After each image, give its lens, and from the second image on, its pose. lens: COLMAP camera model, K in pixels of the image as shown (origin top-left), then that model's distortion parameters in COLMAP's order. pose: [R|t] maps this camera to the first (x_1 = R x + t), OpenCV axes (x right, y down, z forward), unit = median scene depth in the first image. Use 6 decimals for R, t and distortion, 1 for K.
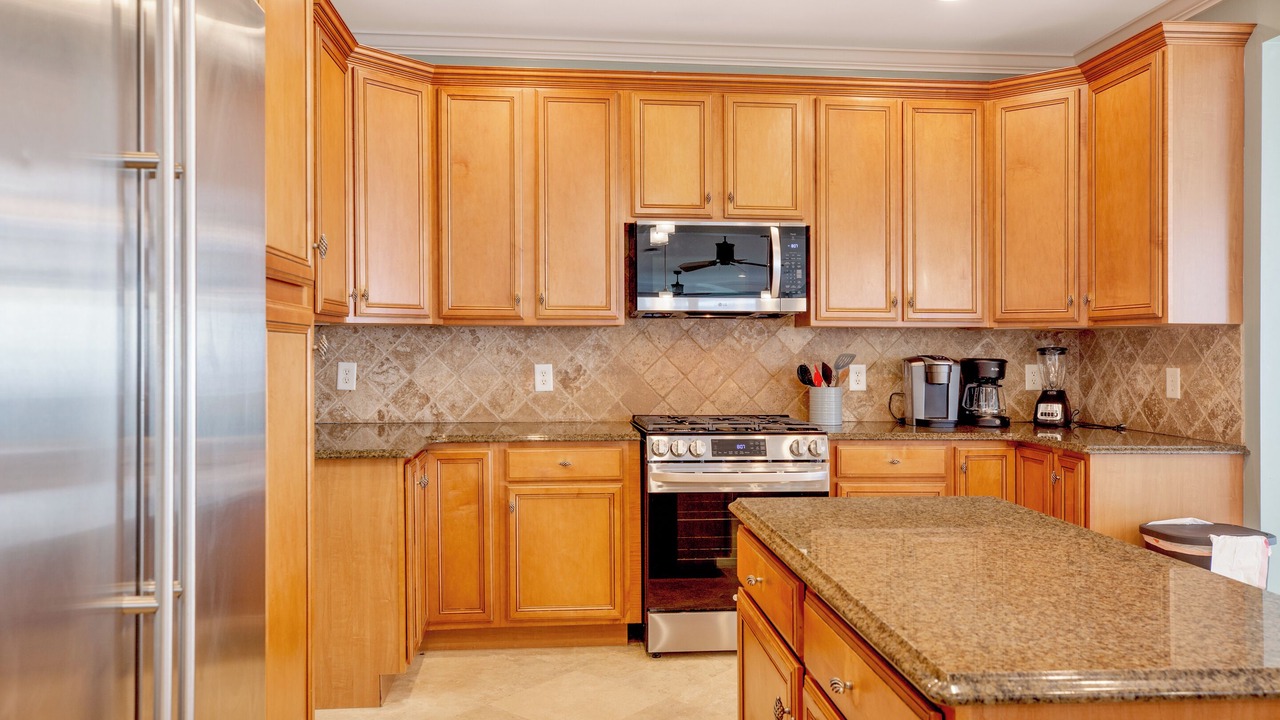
lens RADIAL K [[937.0, 0, 638.6], [0, 937.0, 345.3], [0, 0, 1]] dist [0.002132, 0.001094]
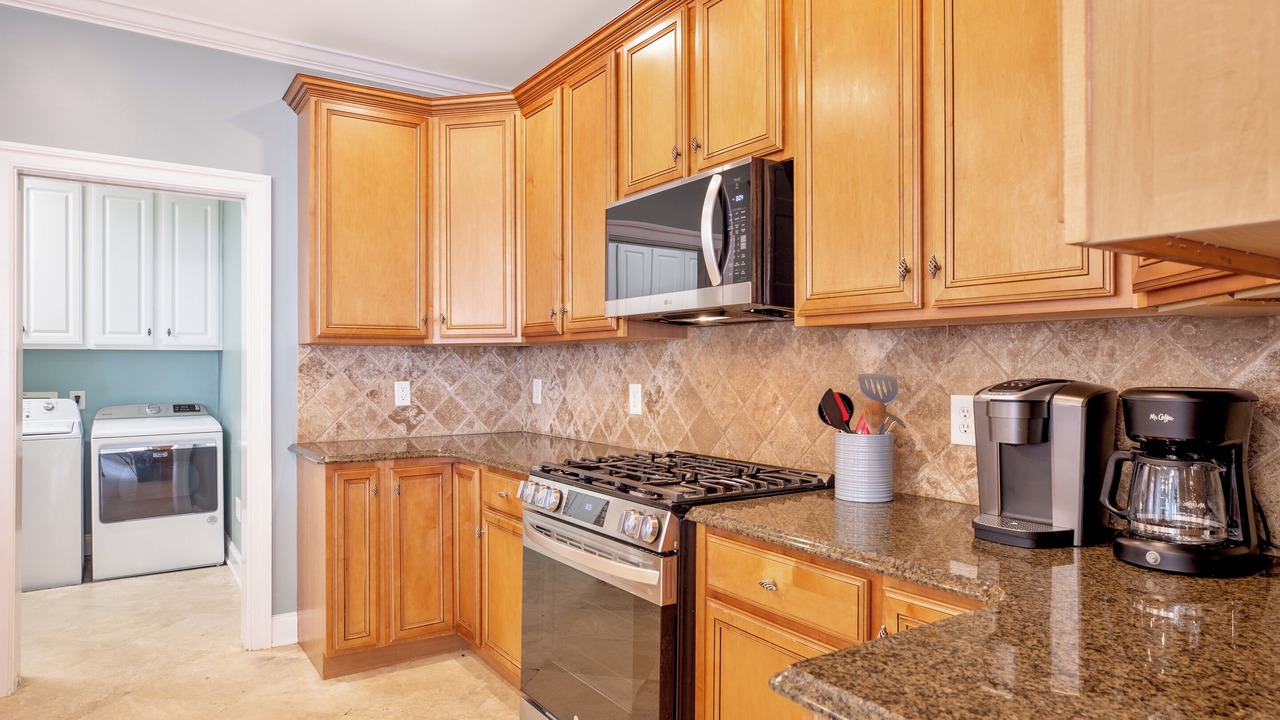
lens RADIAL K [[767.3, 0, 636.2], [0, 767.3, 368.2], [0, 0, 1]] dist [-0.015122, 0.004155]
pose [[0.488346, -0.000365, -0.872650, 0.536874], [0.002051, 0.999998, 0.000730, 0.004882], [0.872648, -0.002147, 0.488346, 0.652600]]
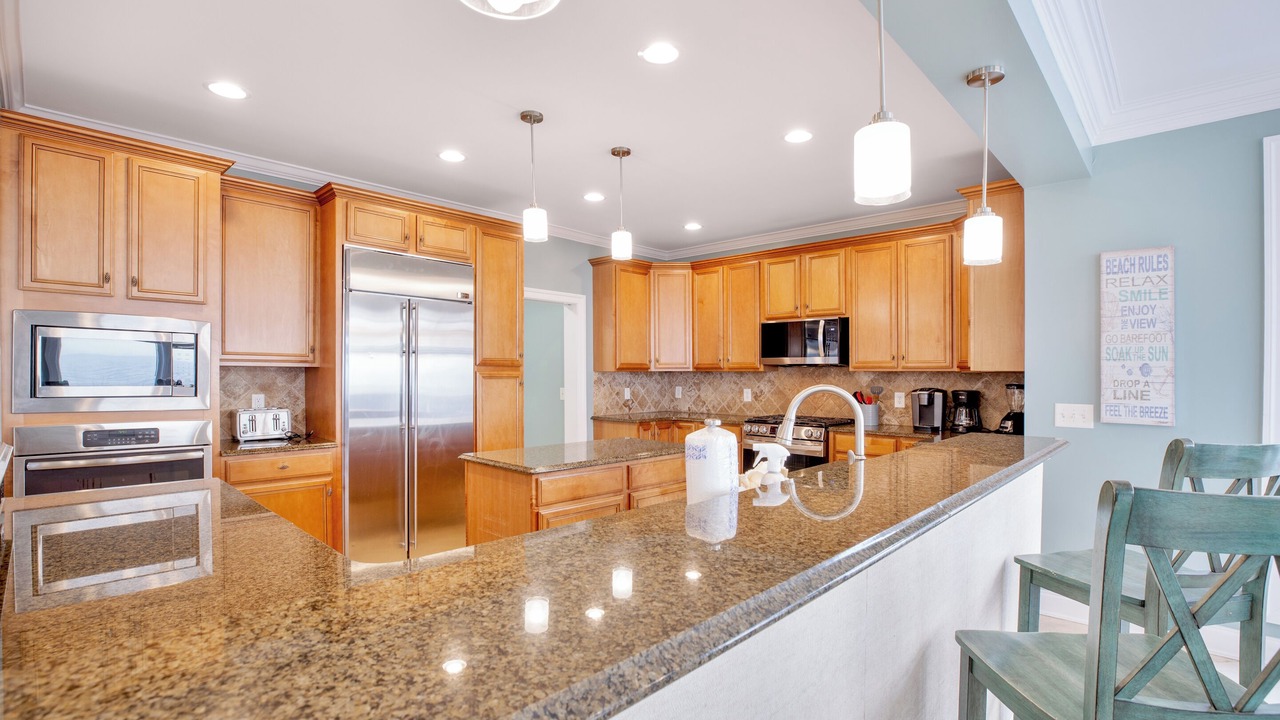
lens RADIAL K [[585.5, 0, 640.1], [0, 585.5, 378.9], [0, 0, 1]] dist [-0.036083, 0.000037]
pose [[0.664090, 0.006335, -0.747626, 0.744823], [-0.001008, 0.999971, 0.007578, -0.012764], [0.747652, -0.004278, 0.664077, -0.075133]]
